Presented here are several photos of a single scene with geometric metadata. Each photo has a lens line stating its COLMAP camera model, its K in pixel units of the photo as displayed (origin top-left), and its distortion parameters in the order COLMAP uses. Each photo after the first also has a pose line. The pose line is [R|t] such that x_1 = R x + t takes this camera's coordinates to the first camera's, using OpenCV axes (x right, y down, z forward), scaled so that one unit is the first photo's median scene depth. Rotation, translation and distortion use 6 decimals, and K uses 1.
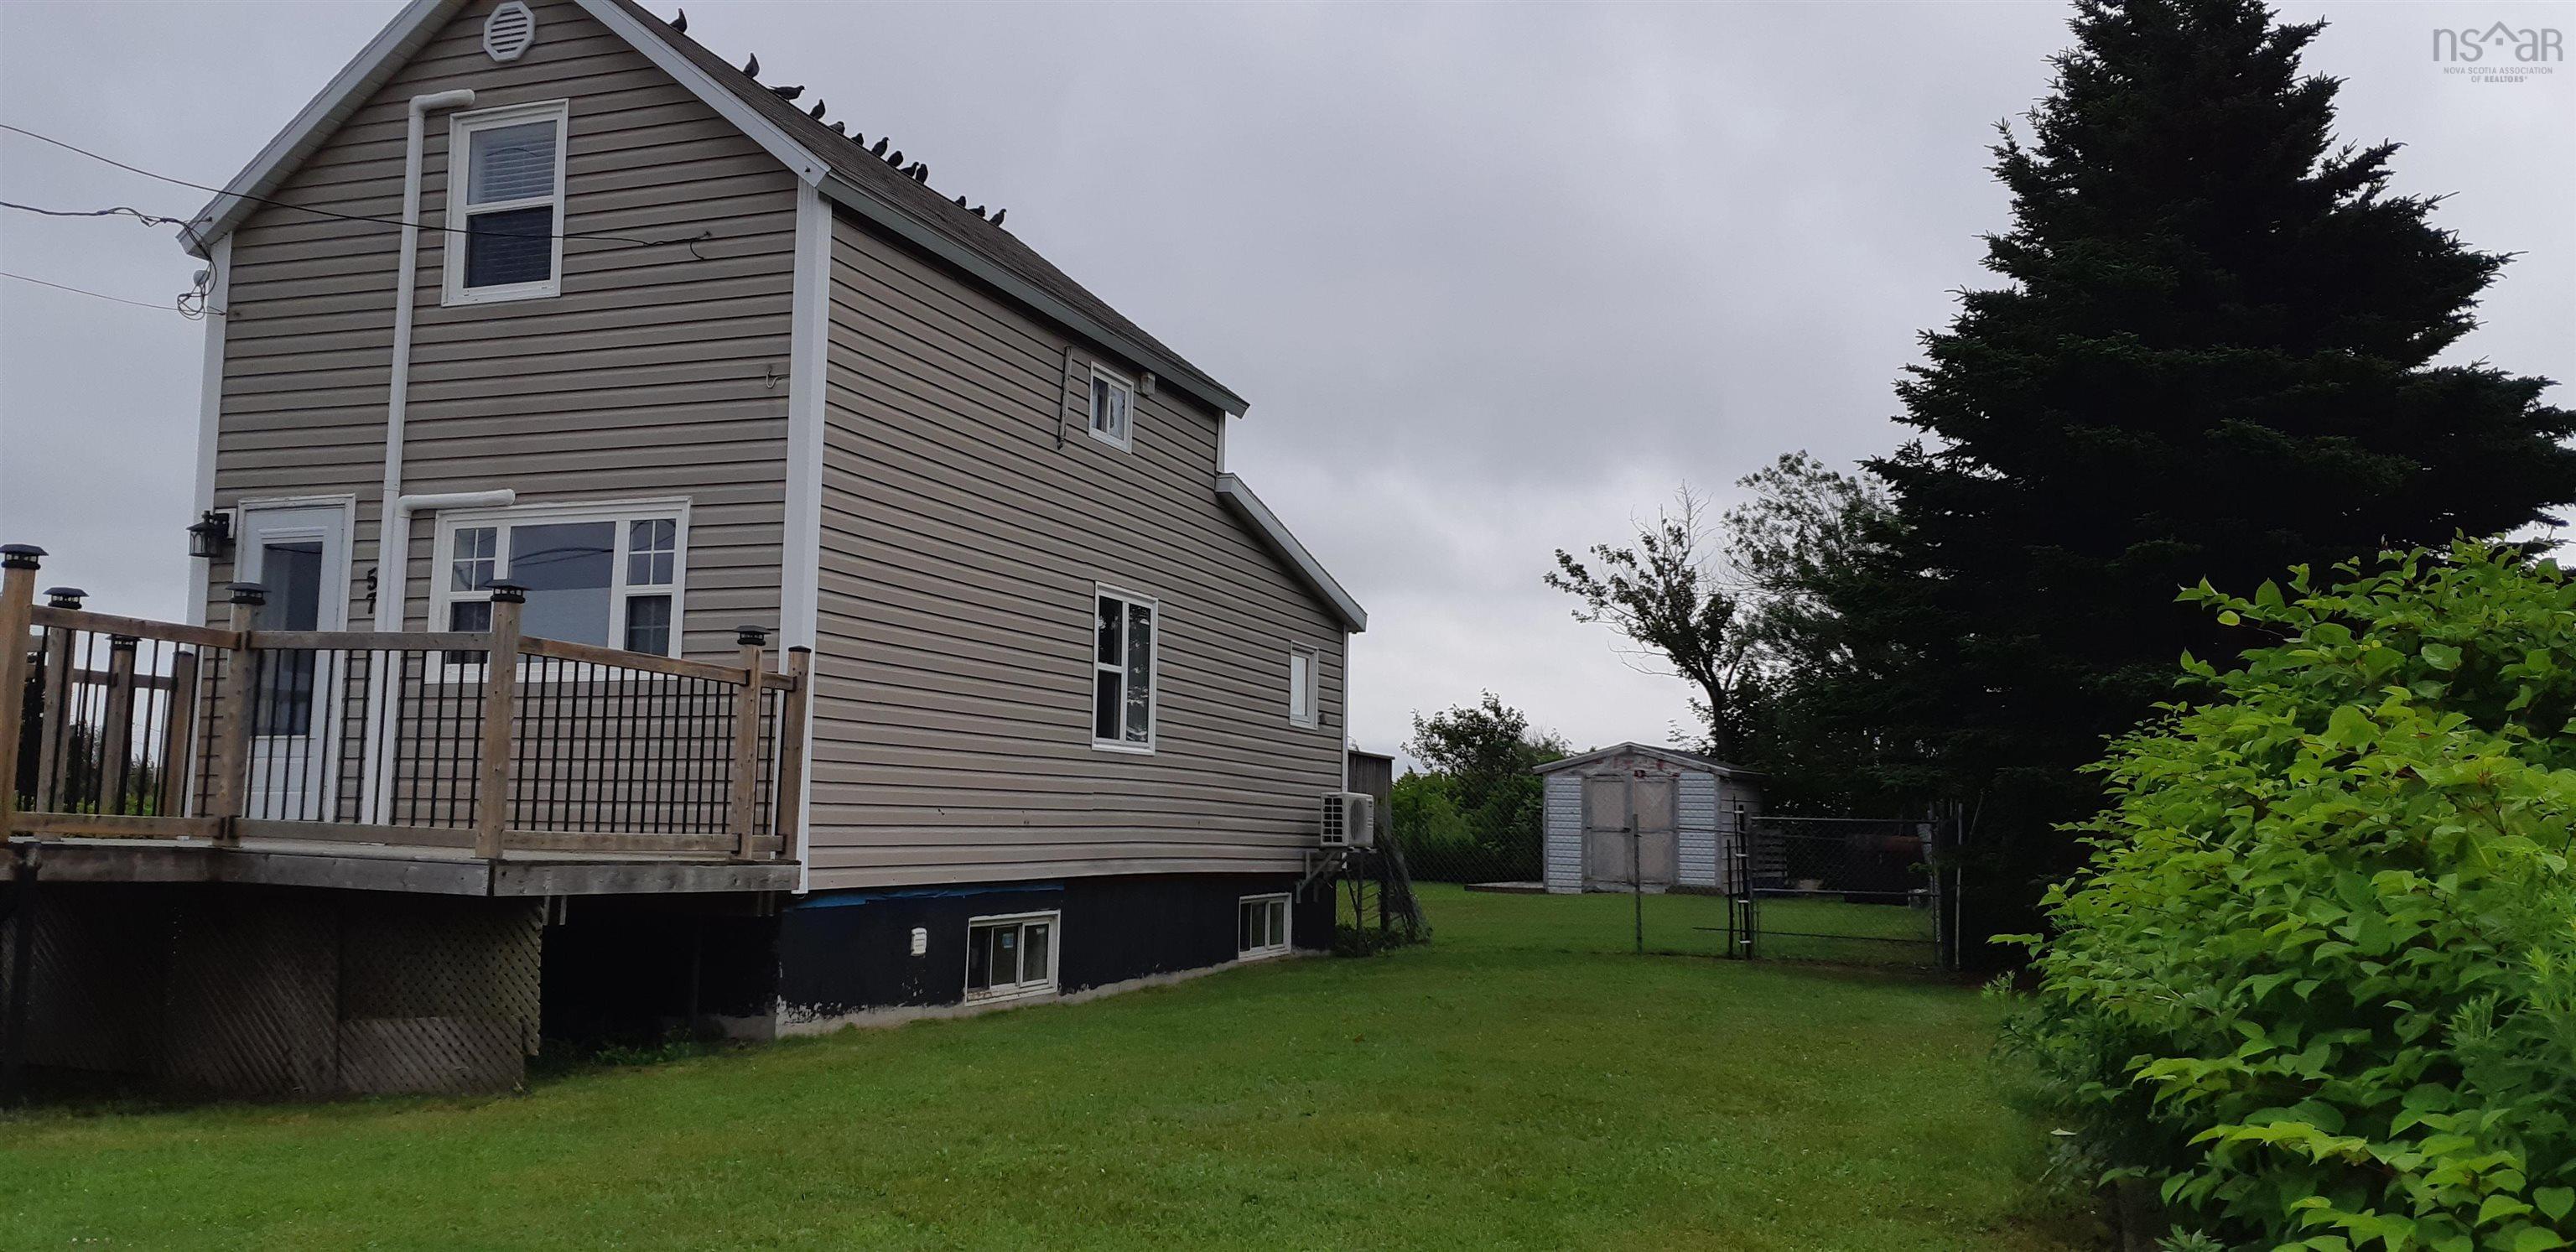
lens RADIAL K [[2037.3, 0, 1263.5], [0, 2037.3, 579.8], [0, 0, 1]] dist [0.063135, -0.114463]
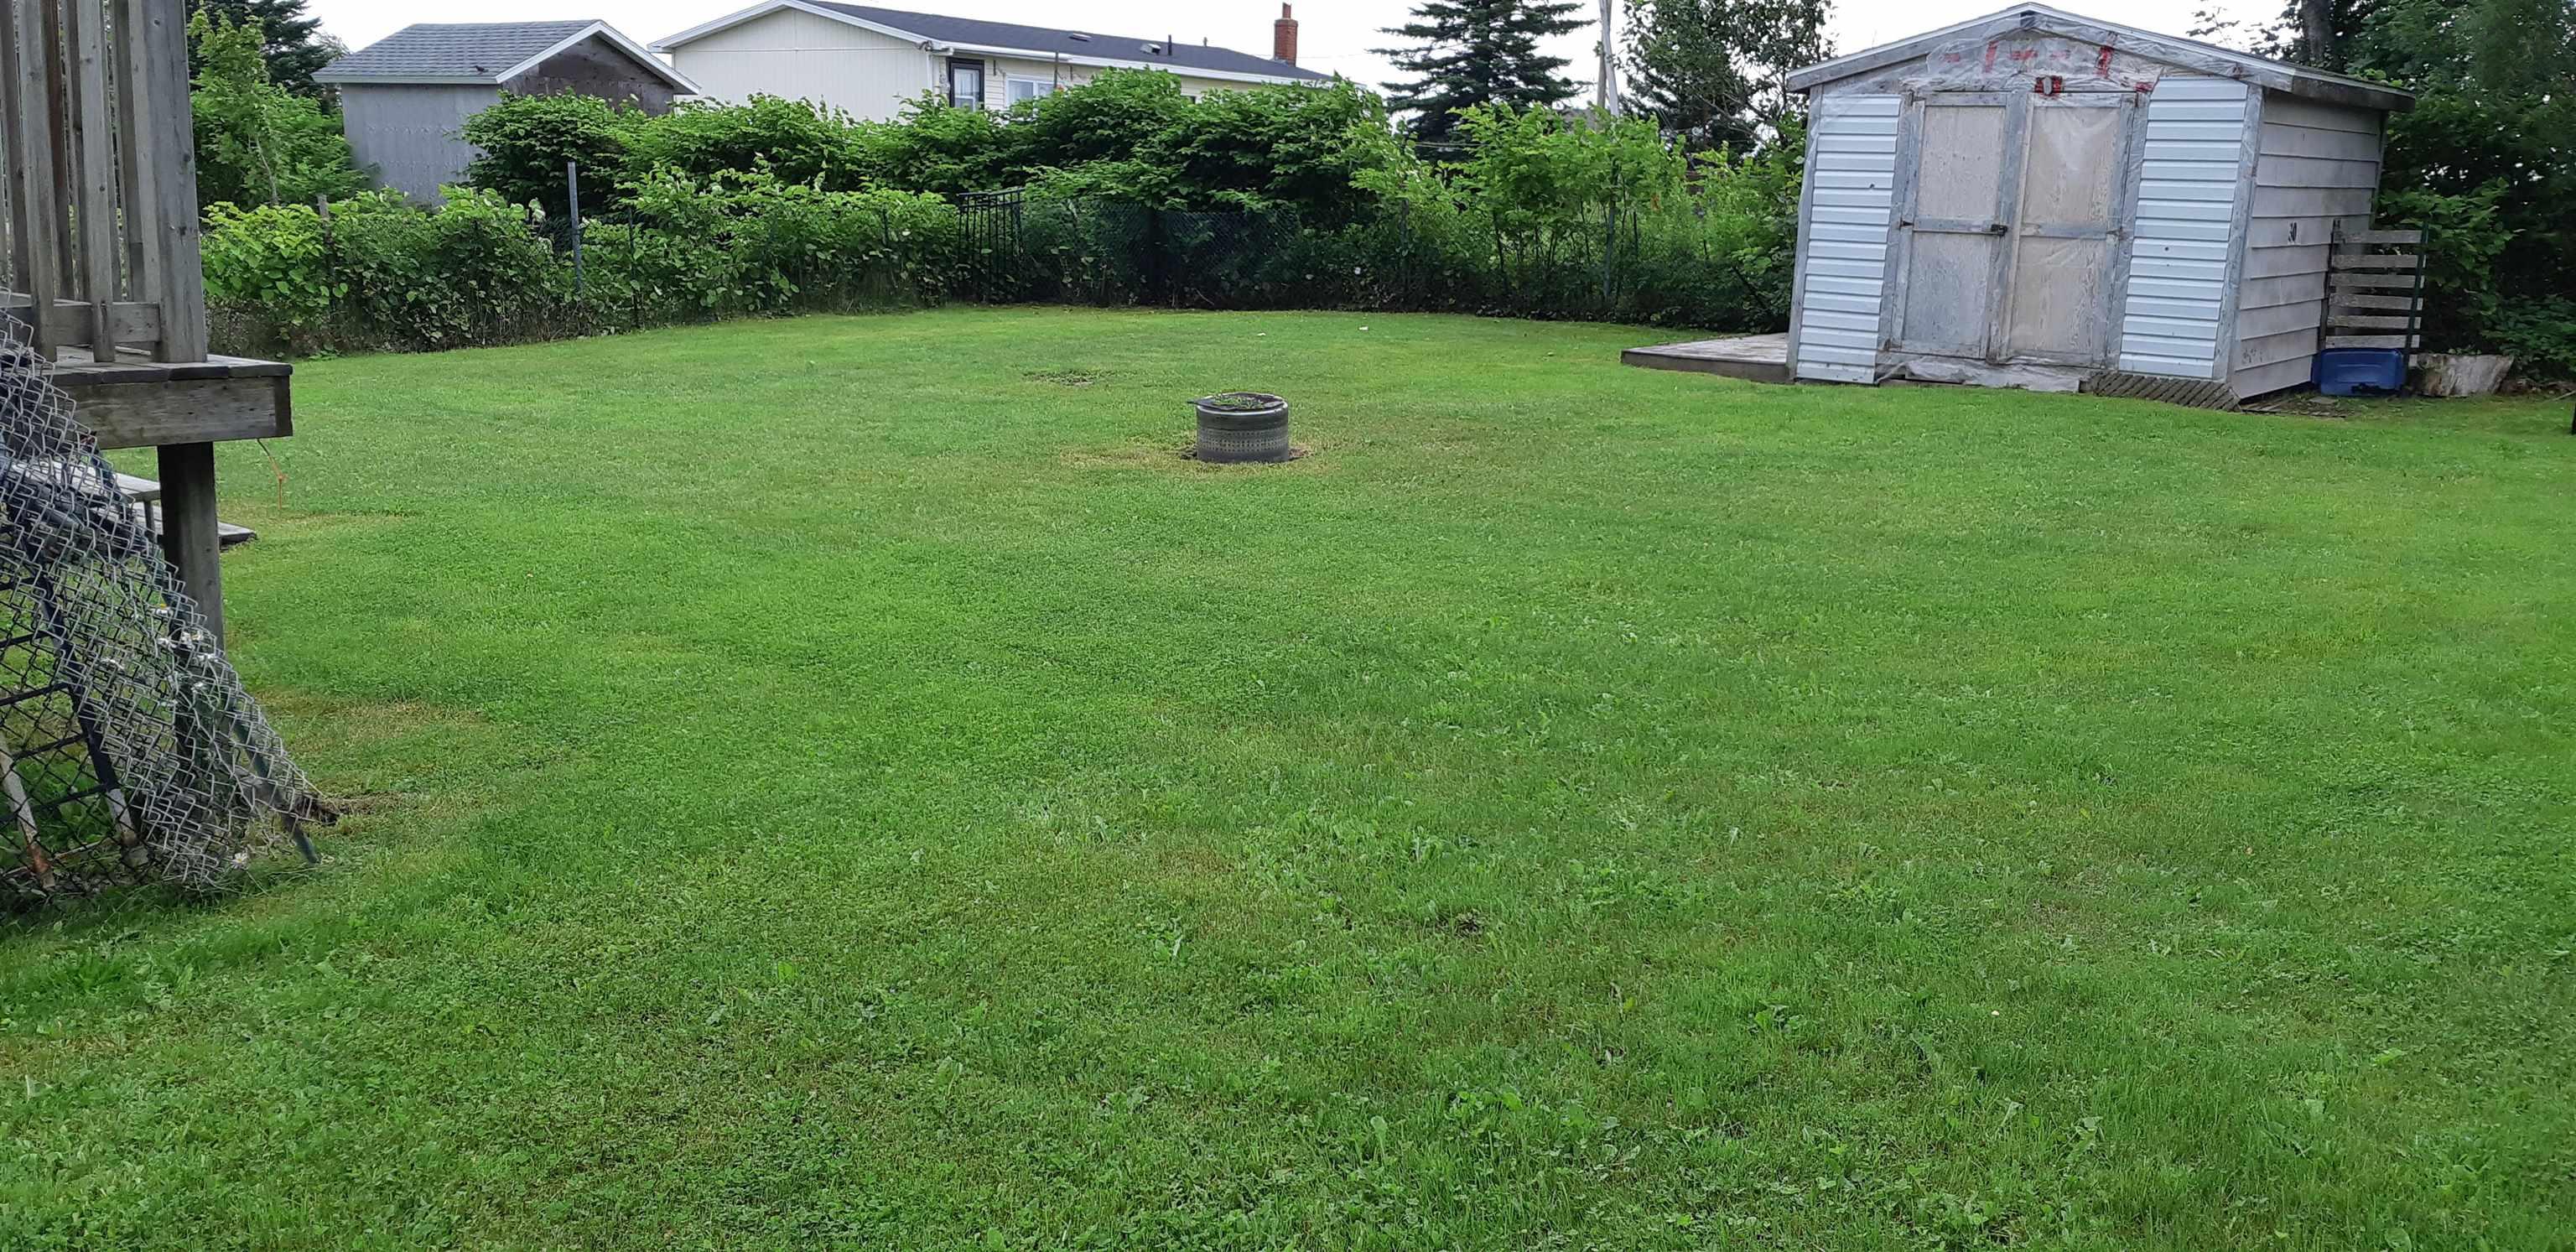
lens RADIAL K [[2037.3, 0, 1284.2], [0, 2037.3, 626.6], [0, 0, 1]] dist [0.063135, -0.114463]
pose [[0.967753, 0.063573, -0.243748, 0.334607], [0.018375, 0.947237, 0.320007, 0.149011], [0.251231, -0.314167, 0.915523, 1.315340]]
